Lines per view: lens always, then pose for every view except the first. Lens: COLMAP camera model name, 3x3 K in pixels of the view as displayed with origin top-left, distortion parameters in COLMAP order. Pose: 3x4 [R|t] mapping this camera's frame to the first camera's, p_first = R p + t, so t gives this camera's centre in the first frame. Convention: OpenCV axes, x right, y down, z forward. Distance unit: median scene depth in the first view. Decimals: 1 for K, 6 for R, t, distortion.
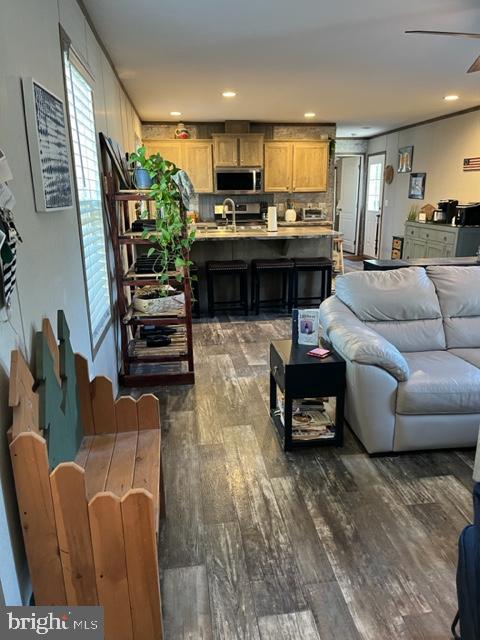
lens RADIAL K [[463.8, 0, 252.8], [0, 463.8, 315.3], [0, 0, 1]] dist [0.028481, -0.047780]
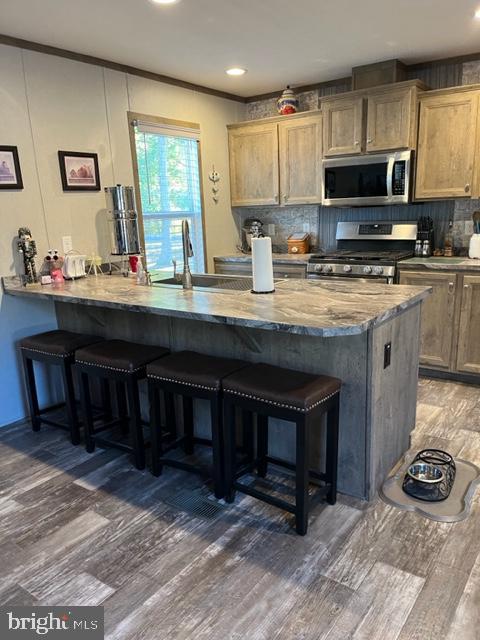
lens RADIAL K [[463.8, 0, 244.1], [0, 463.8, 325.7], [0, 0, 1]] dist [0.028481, -0.047780]
pose [[0.696919, 0.165228, -0.697856, 0.281317], [-0.151772, 0.985037, 0.081655, -0.149048], [0.700906, 0.049008, 0.711568, 0.539979]]
